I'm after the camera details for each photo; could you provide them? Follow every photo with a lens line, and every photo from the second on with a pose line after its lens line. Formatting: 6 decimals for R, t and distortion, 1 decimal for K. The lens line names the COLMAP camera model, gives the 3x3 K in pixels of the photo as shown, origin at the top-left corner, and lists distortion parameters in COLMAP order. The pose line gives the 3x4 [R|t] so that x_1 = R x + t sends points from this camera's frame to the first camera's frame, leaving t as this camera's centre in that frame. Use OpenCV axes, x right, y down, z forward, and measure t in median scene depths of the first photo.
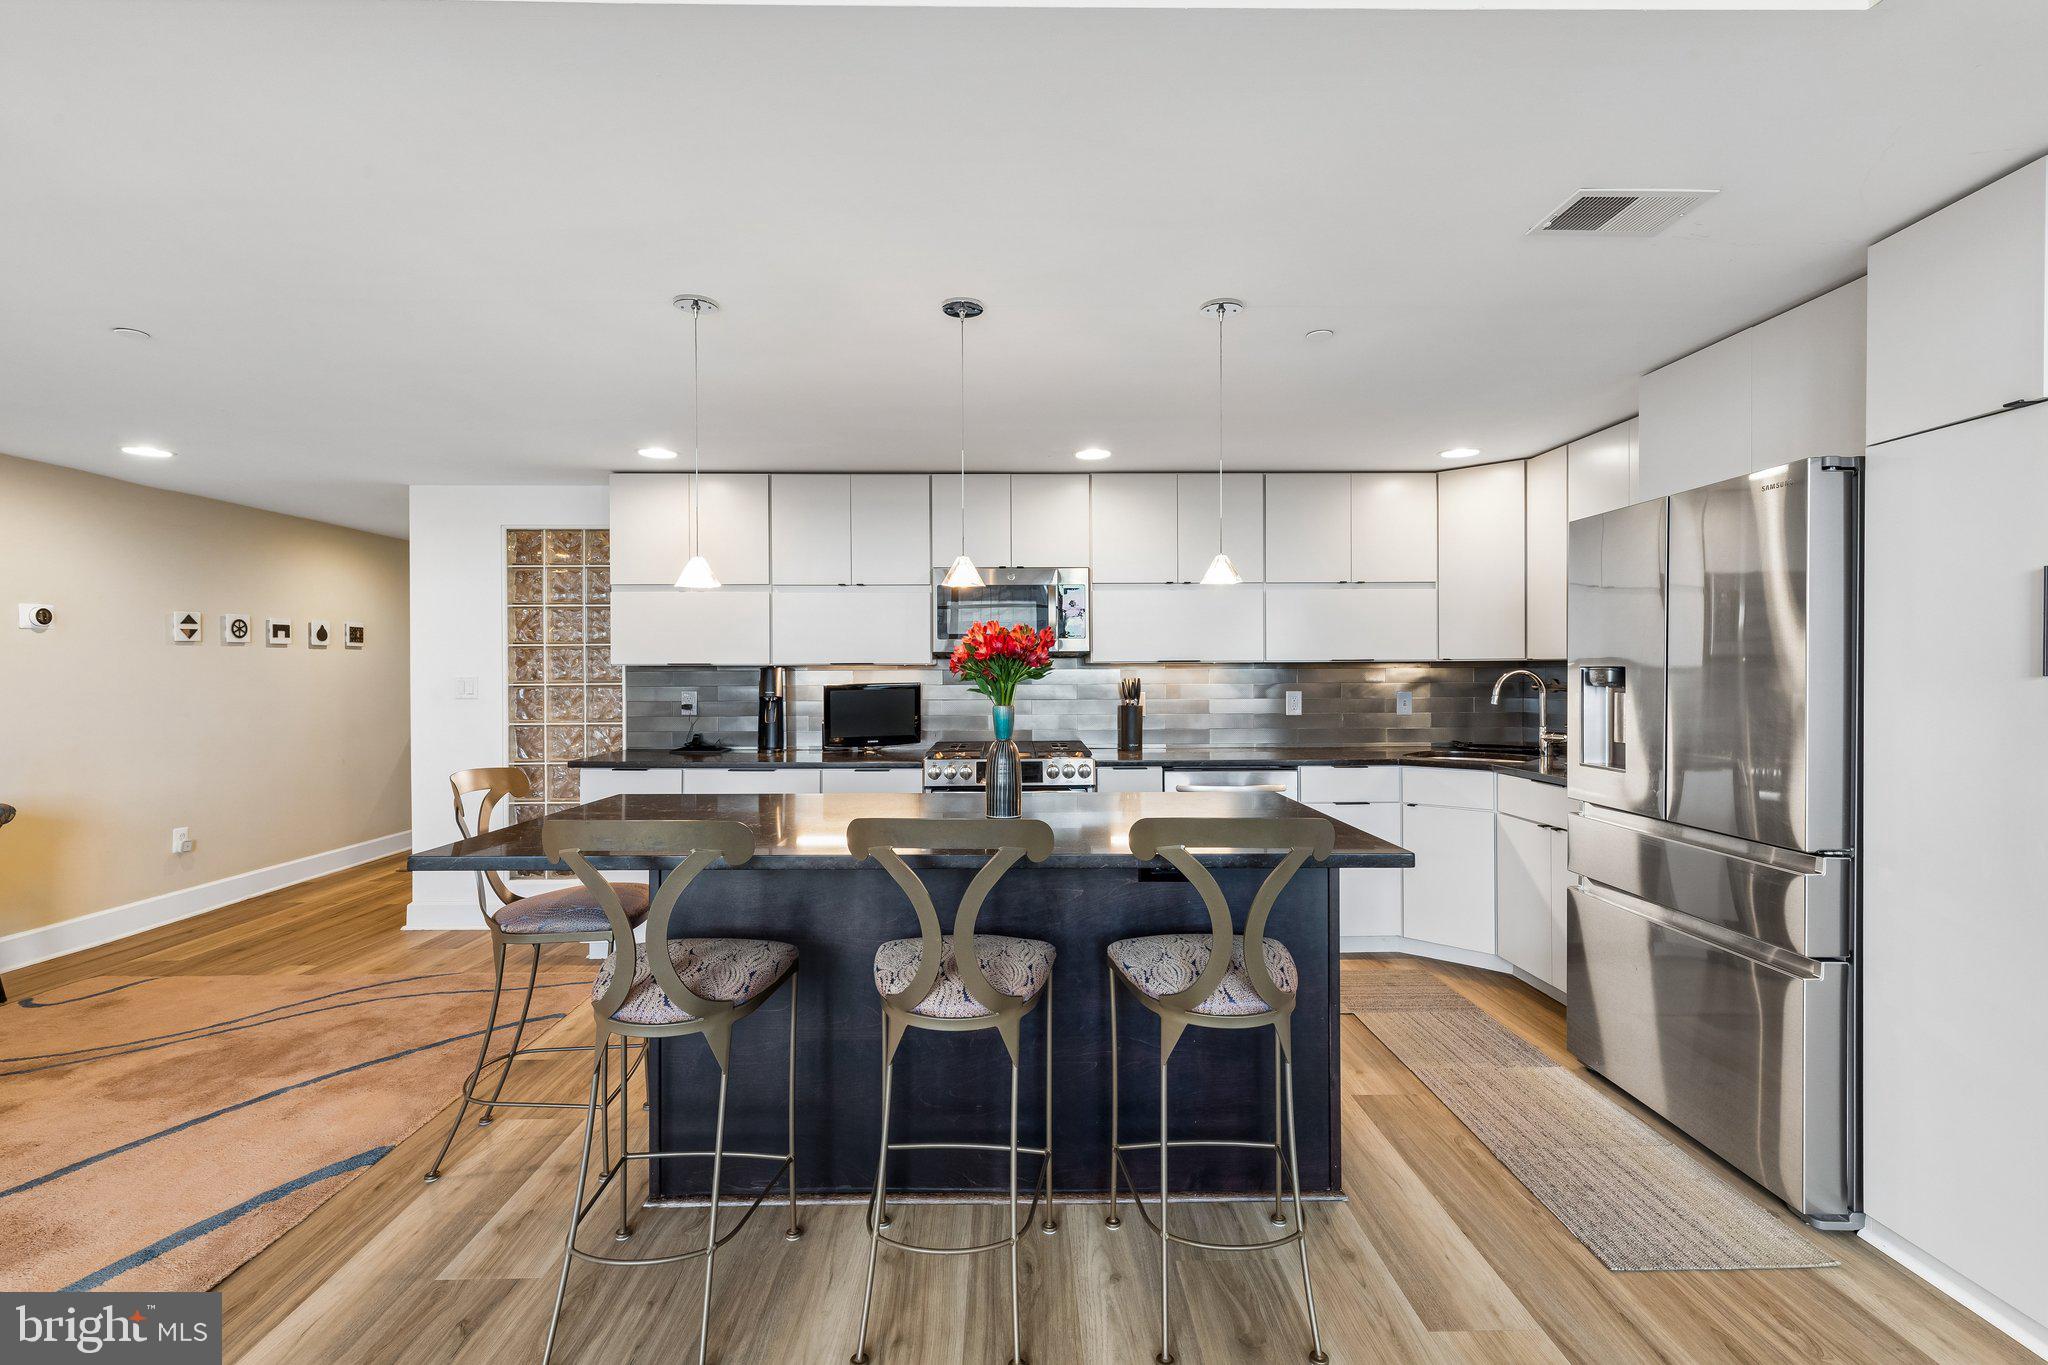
lens RADIAL K [[931.2, 0, 1014.8], [0, 931.2, 662.7], [0, 0, 1]] dist [0.011459, -0.001958]
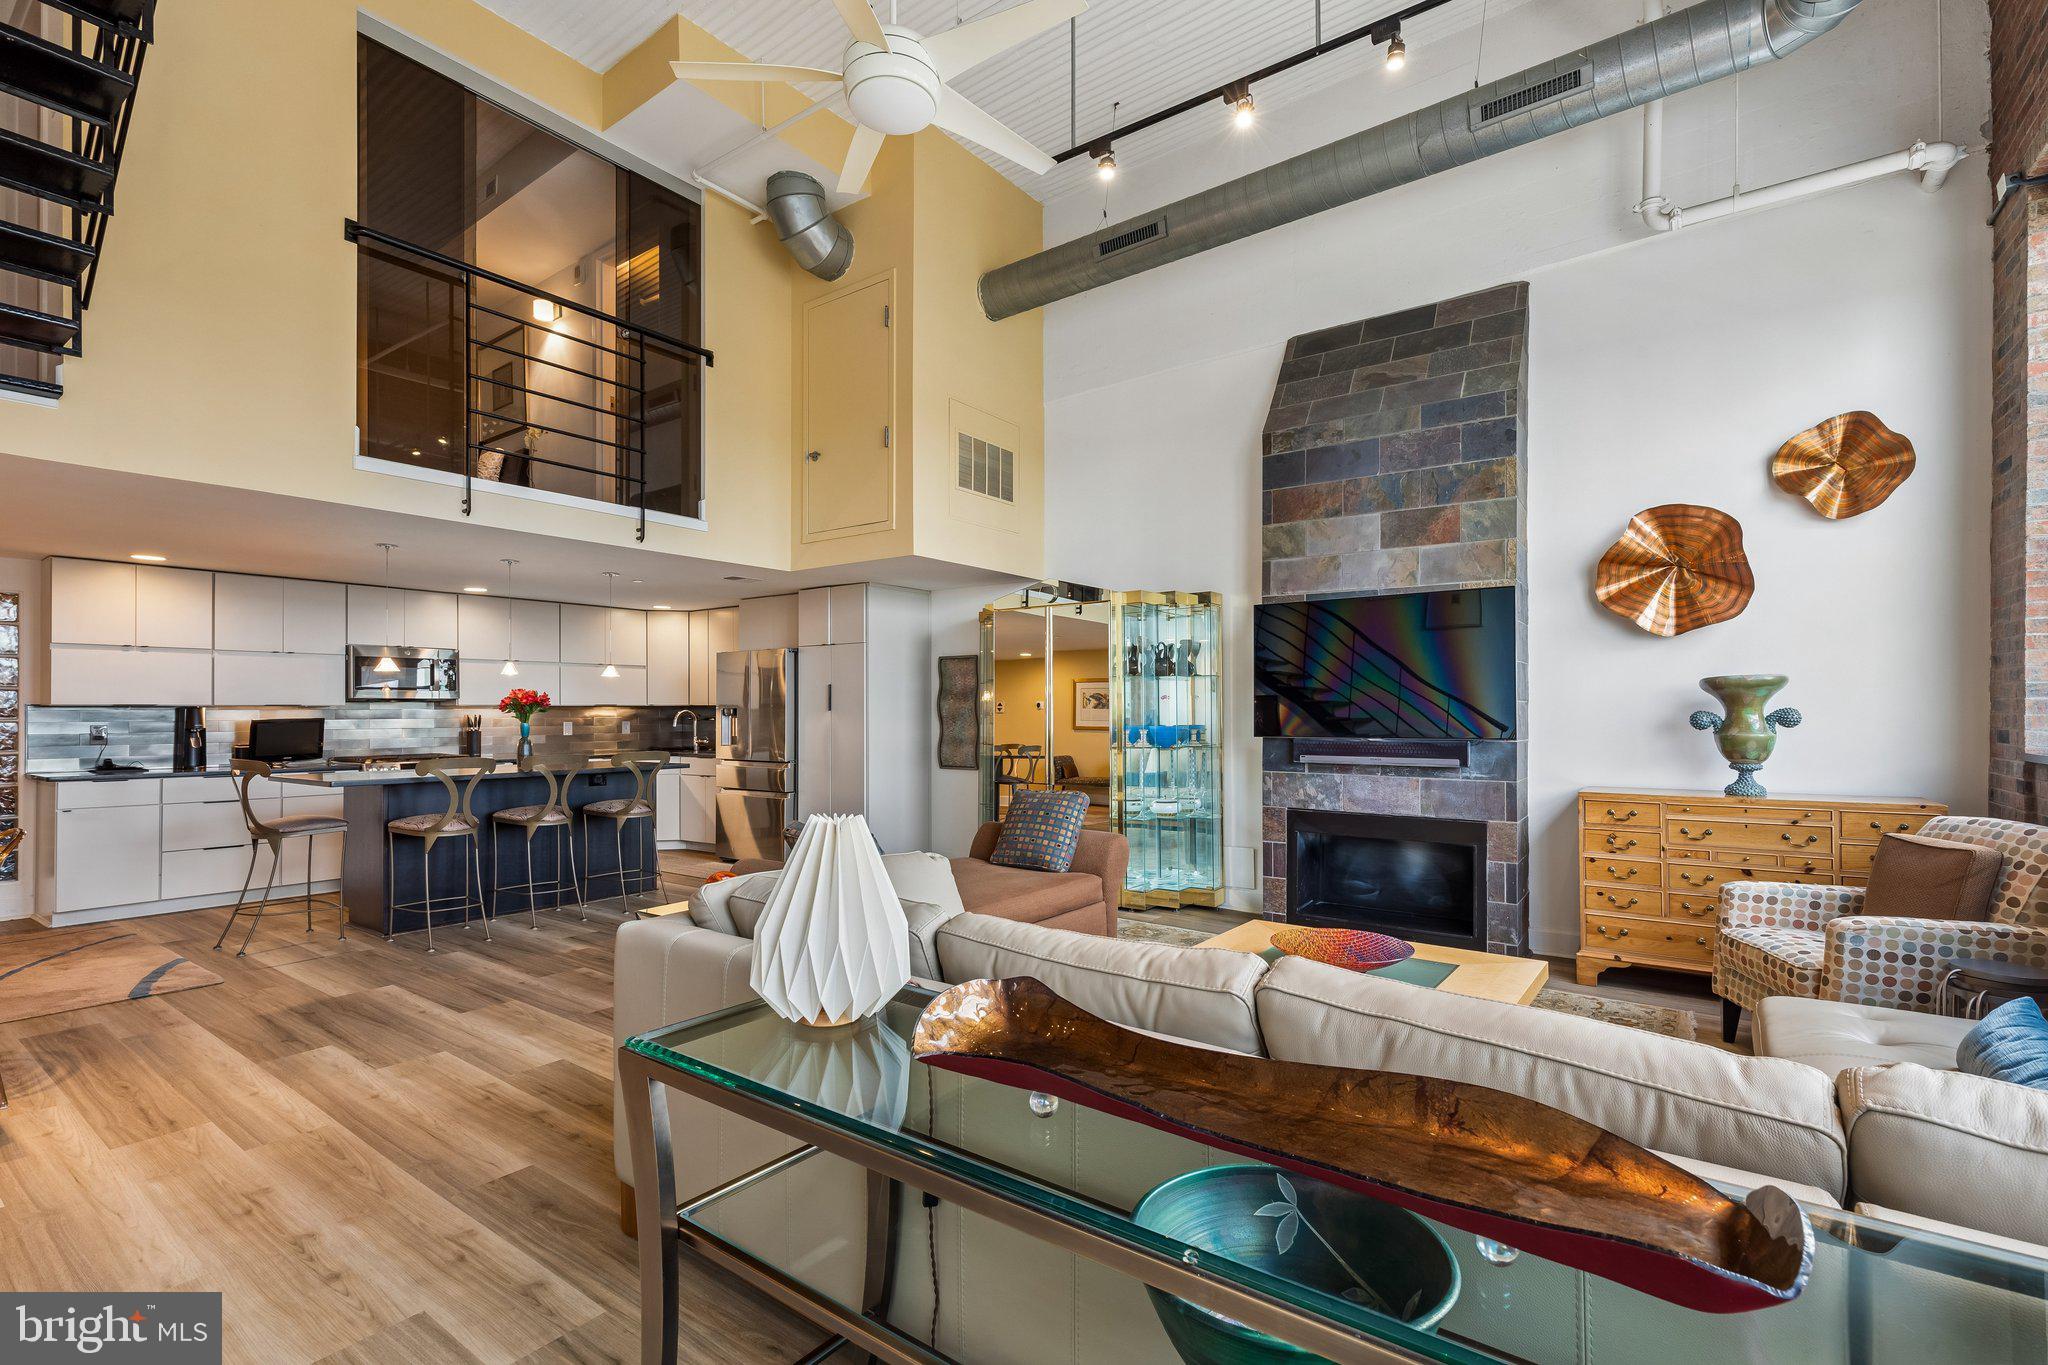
lens RADIAL K [[931.2, 0, 1028.7], [0, 931.2, 700.9], [0, 0, 1]] dist [0.011459, -0.001958]
pose [[0.599953, 0.010633, 0.799964, -0.645340], [-0.006289, 0.999943, -0.008575, -0.000065], [-0.800010, 0.000114, 0.599986, -0.838292]]
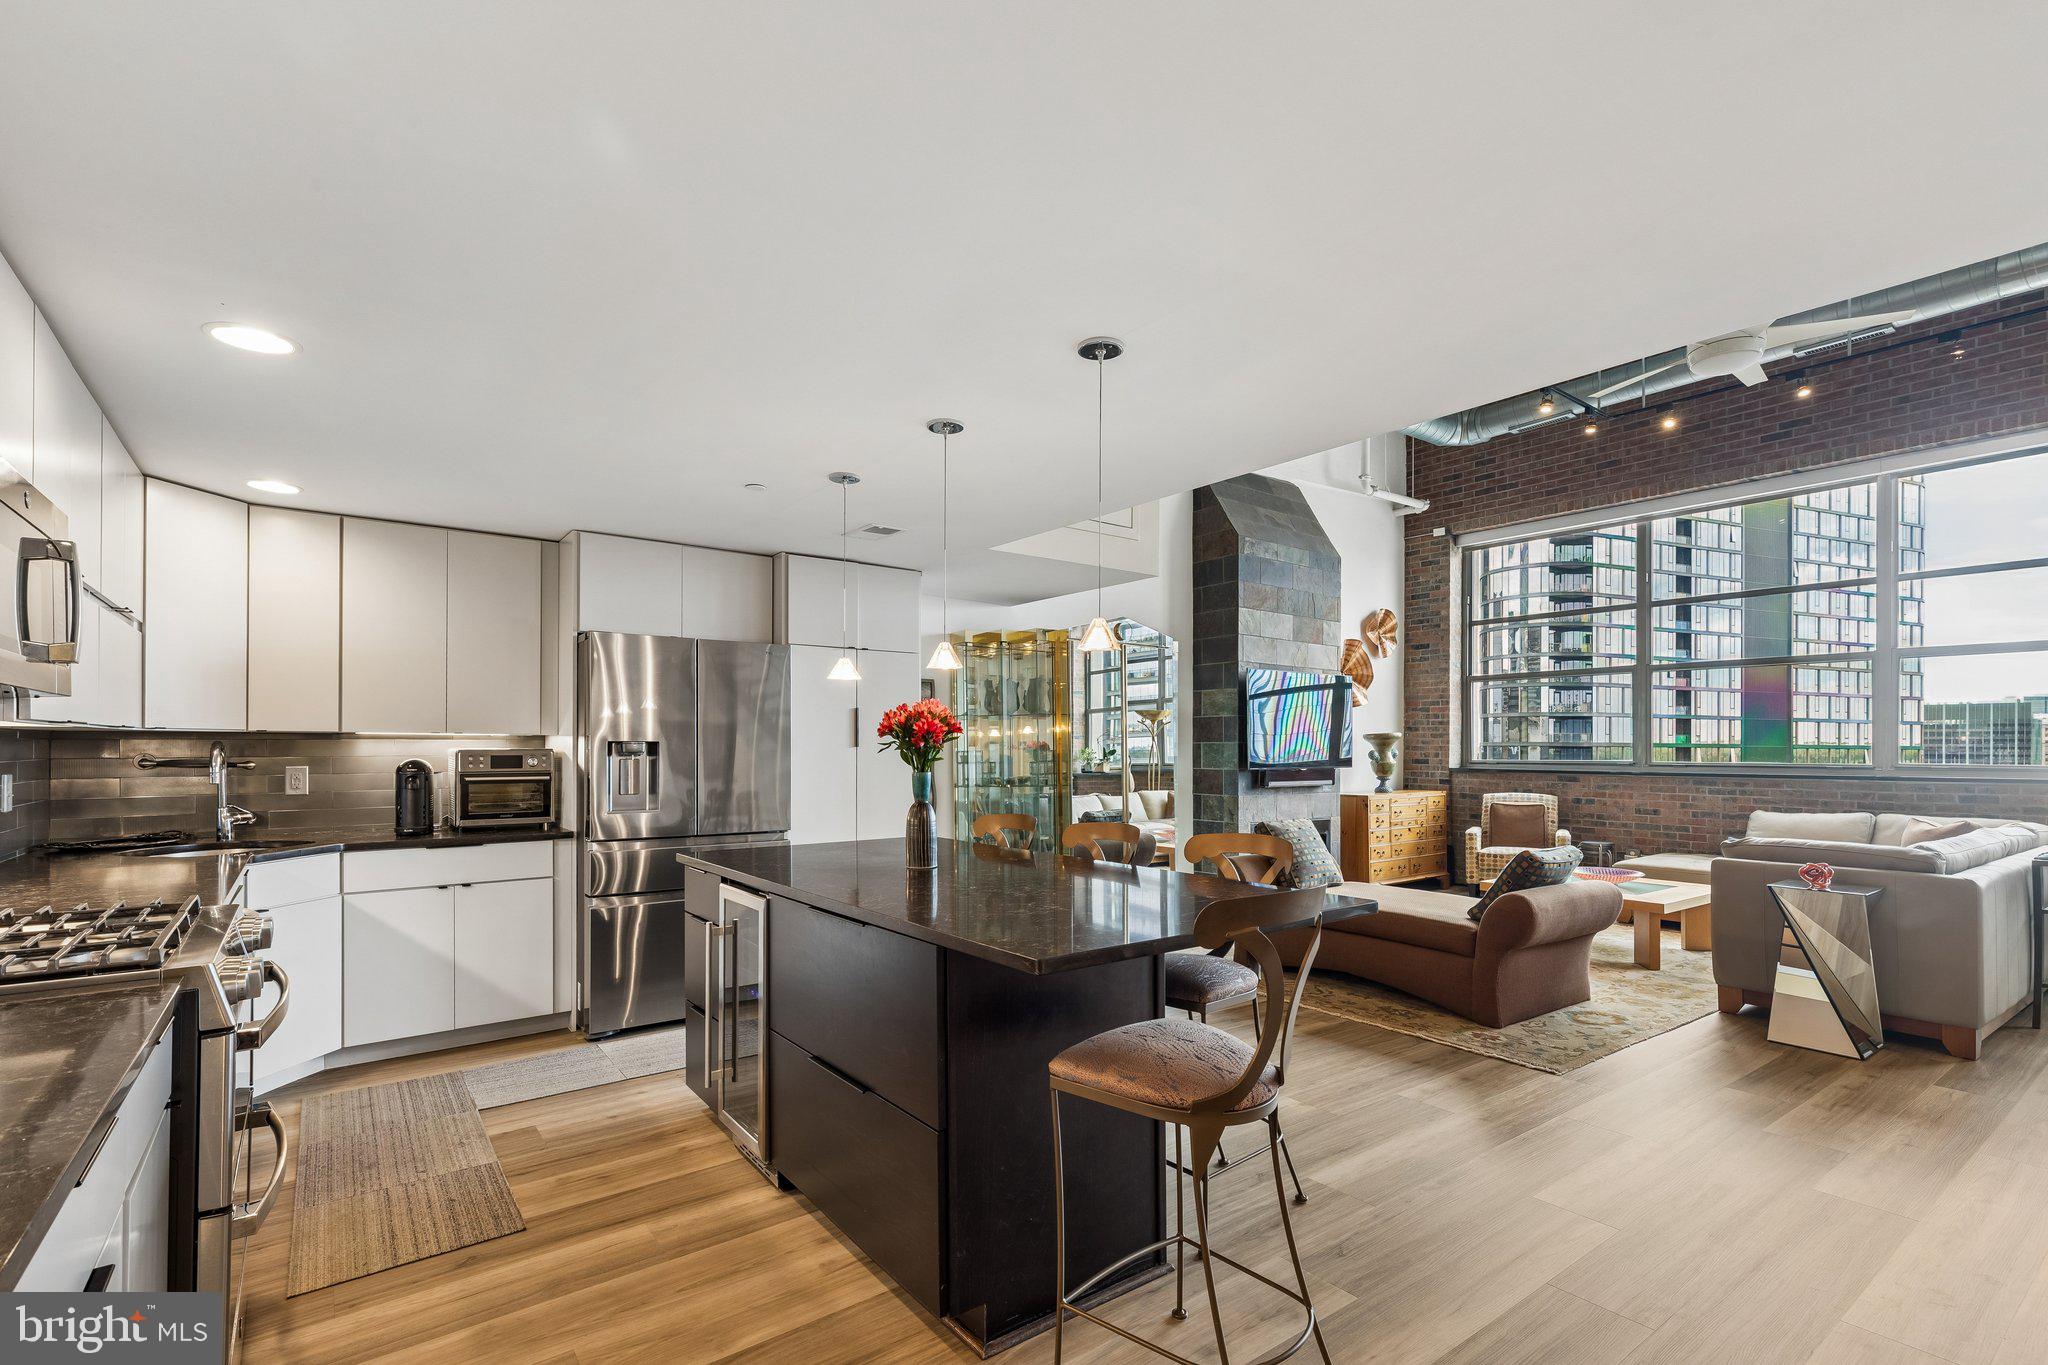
lens RADIAL K [[931.2, 0, 1009.8], [0, 931.2, 742.7], [0, 0, 1]] dist [0.011459, -0.001958]
pose [[-0.583009, 0.005621, 0.812447, -0.552426], [-0.007998, 0.999888, -0.012657, 0.011734], [-0.812427, -0.013877, -0.582898, 0.863934]]
